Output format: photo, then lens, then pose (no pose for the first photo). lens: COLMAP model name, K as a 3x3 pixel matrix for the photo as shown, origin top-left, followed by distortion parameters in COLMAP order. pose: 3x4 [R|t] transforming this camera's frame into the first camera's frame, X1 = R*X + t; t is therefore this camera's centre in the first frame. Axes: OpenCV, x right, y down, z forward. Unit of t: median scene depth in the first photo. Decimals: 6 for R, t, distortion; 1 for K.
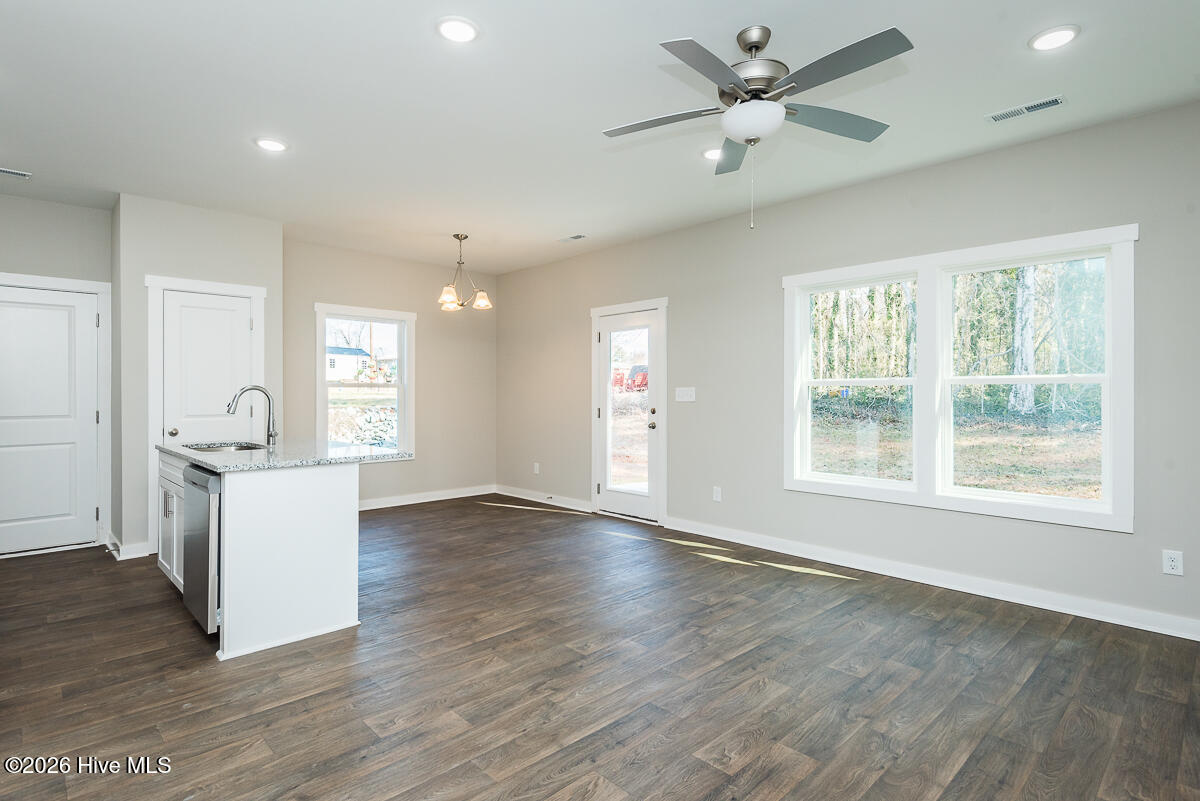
lens RADIAL K [[606.5, 0, 602.3], [0, 606.5, 388.4], [0, 0, 1]] dist [0.019253, -0.010605]
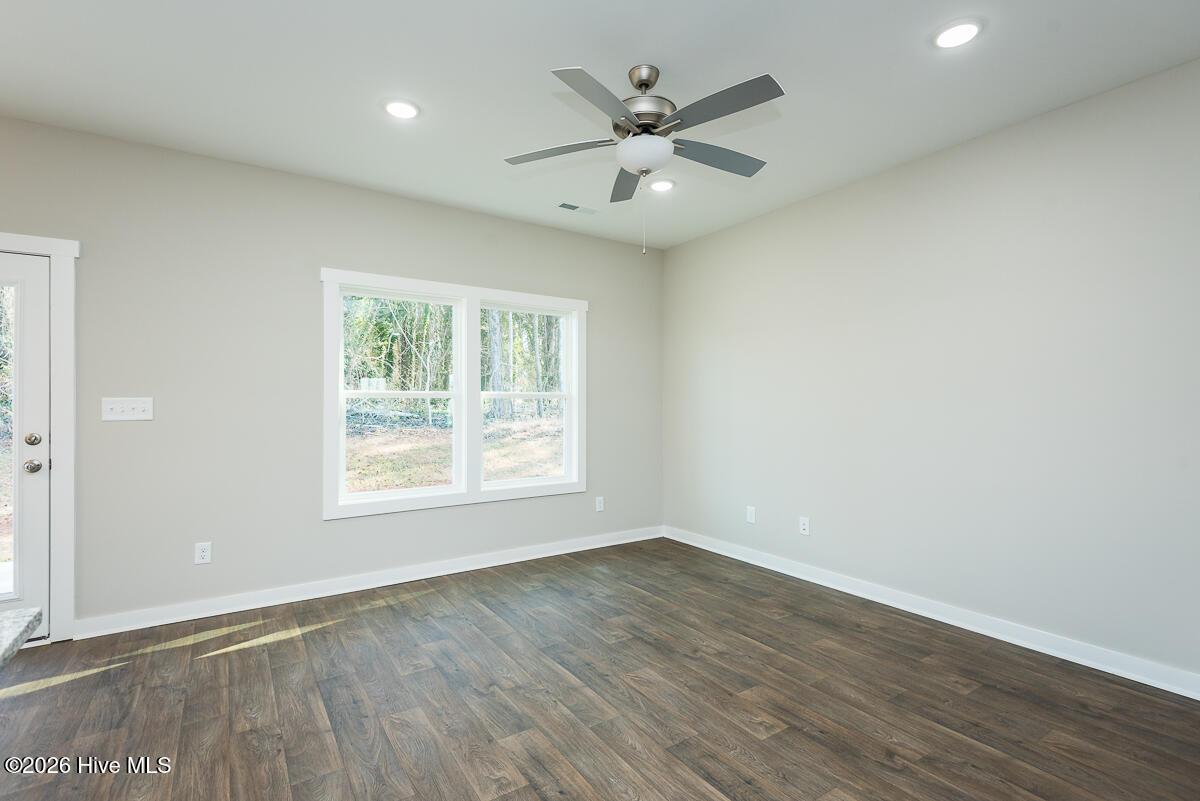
lens RADIAL K [[550.6, 0, 603.9], [0, 550.6, 395.9], [0, 0, 1]] dist [0.027696, -0.013307]
pose [[0.177090, 0.009841, 0.984145, -0.547829], [-0.007074, 0.999937, -0.008726, -0.002603], [-0.984169, -0.005416, 0.177149, 0.682599]]
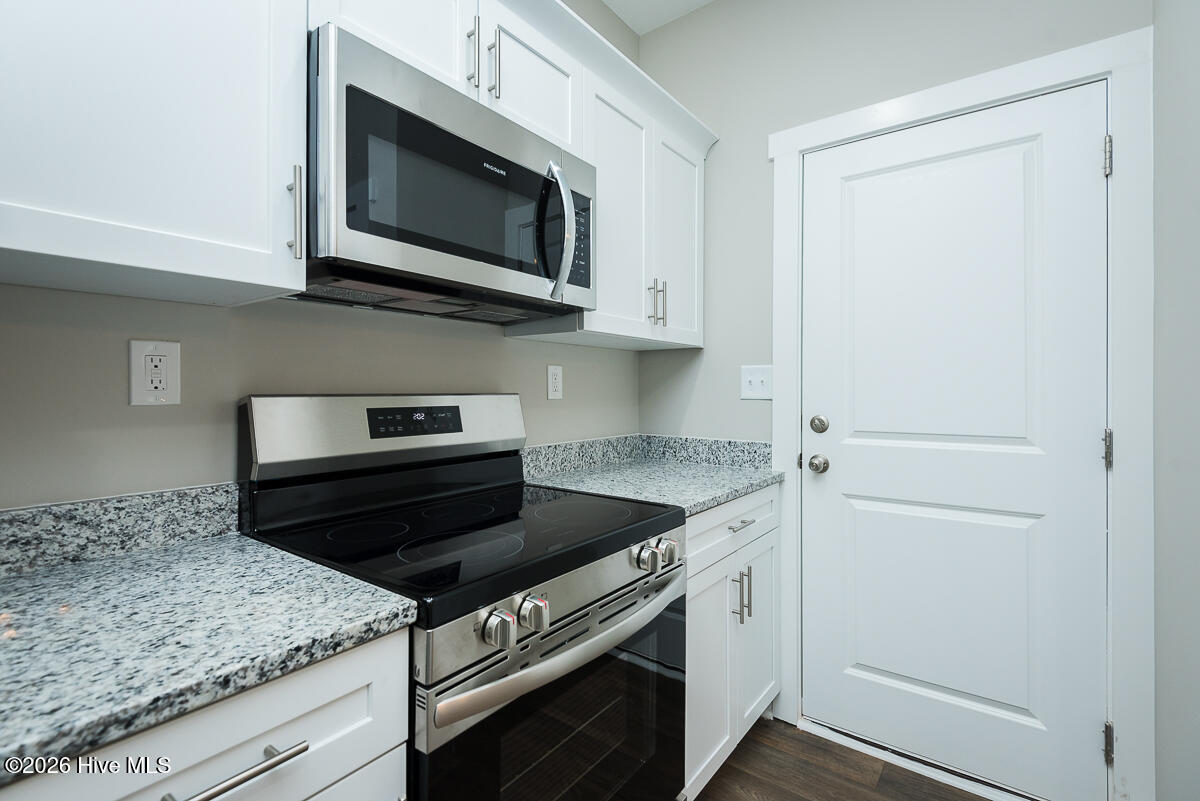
lens RADIAL K [[550.6, 0, 615.3], [0, 550.6, 391.2], [0, 0, 1]] dist [0.027696, -0.013307]
pose [[0.168321, 0.002928, -0.985728, -0.829417], [0.003470, 0.999988, 0.003563, 0.020092], [0.985726, -0.004020, 0.168309, 0.994195]]
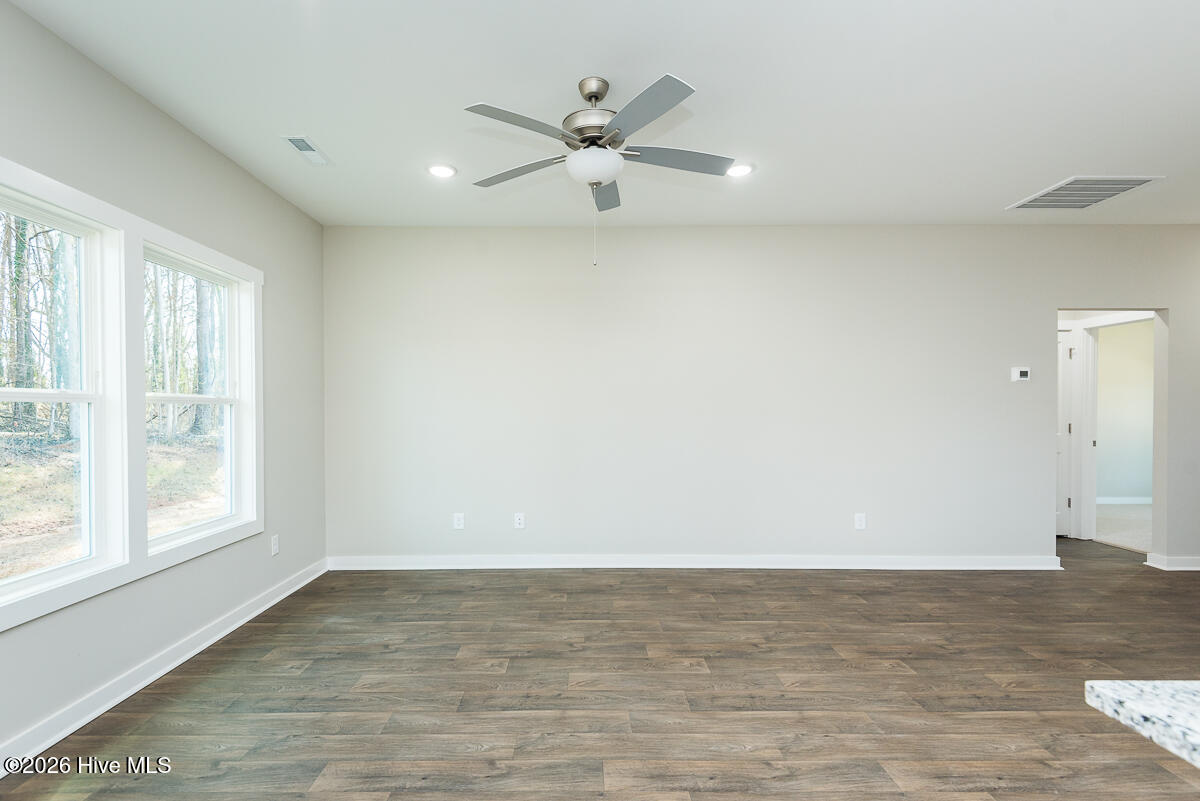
lens RADIAL K [[550.6, 0, 577.2], [0, 550.6, 421.9], [0, 0, 1]] dist [0.027696, -0.013307]
pose [[-0.710821, -0.018409, 0.703132, -0.324137], [-0.005592, 0.999774, 0.020522, -0.003440], [-0.703351, 0.010656, -0.710763, 1.311796]]
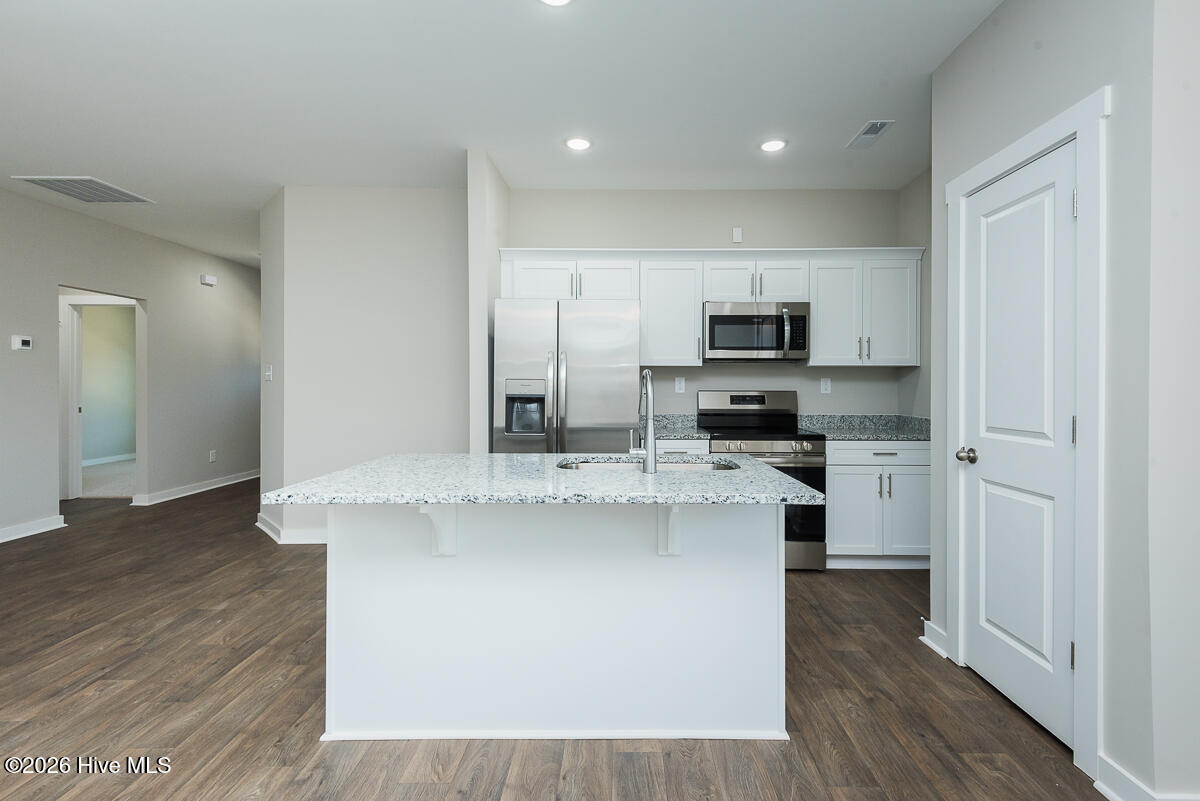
lens RADIAL K [[550.6, 0, 621.2], [0, 550.6, 386.7], [0, 0, 1]] dist [0.027696, -0.013307]
pose [[-0.697350, -0.000377, -0.716731, -0.187981], [0.001974, 0.999995, -0.002448, 0.016403], [0.716728, -0.003122, -0.697345, 1.569113]]
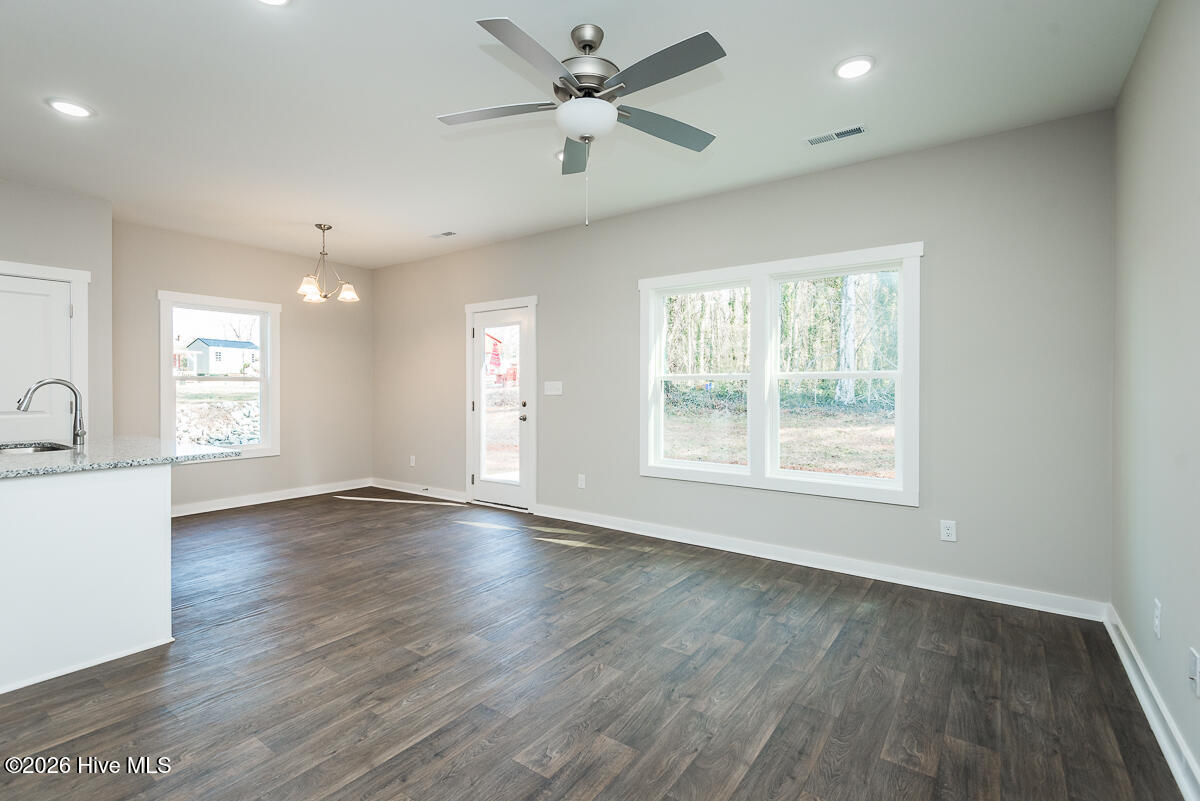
lens RADIAL K [[550.6, 0, 602.9], [0, 550.6, 385.3], [0, 0, 1]] dist [0.027696, -0.013307]
pose [[0.983533, -0.000400, 0.180731, 0.079623], [-0.000659, 0.999983, 0.005800, -0.000851], [-0.180730, -0.005823, 0.983516, 0.064128]]
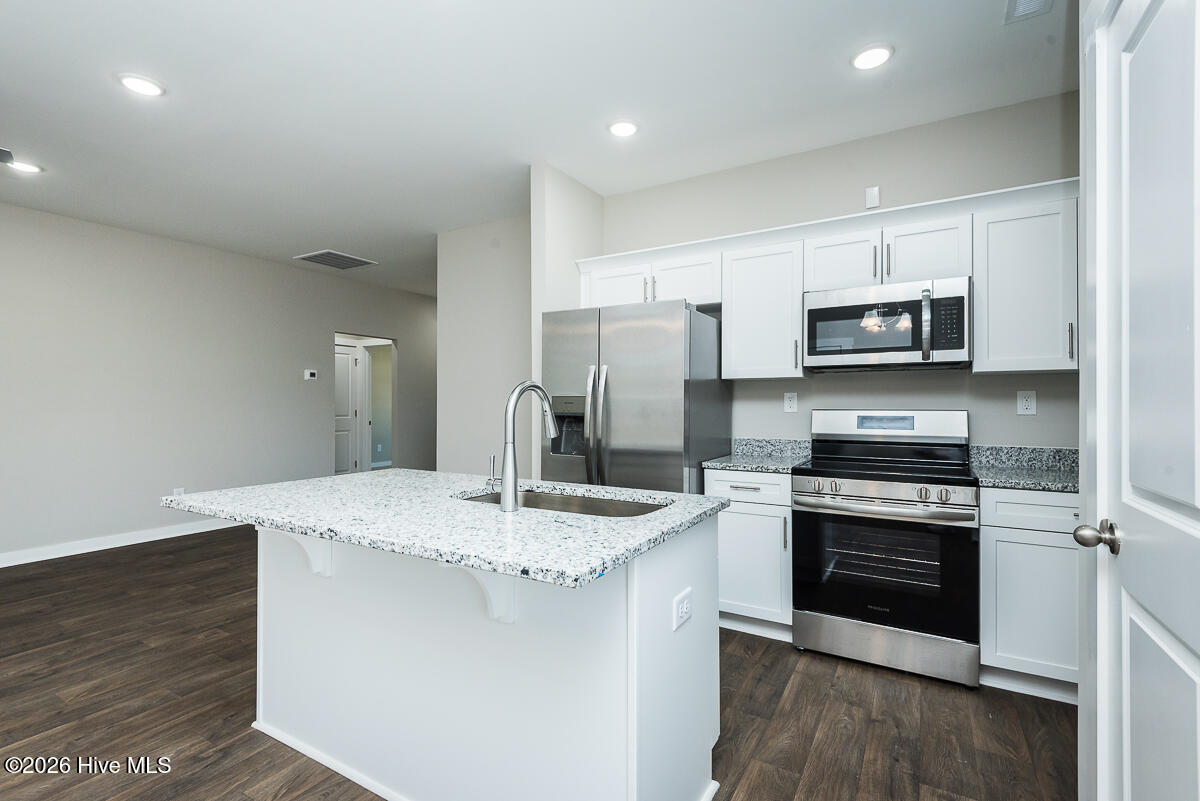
lens RADIAL K [[550.6, 0, 592.2], [0, 550.6, 398.9], [0, 0, 1]] dist [0.027696, -0.013307]
pose [[-0.968400, -0.002805, -0.249385, -0.588856], [0.001159, 0.999875, -0.015745, 0.018740], [0.249399, -0.015537, -0.968276, 1.656257]]
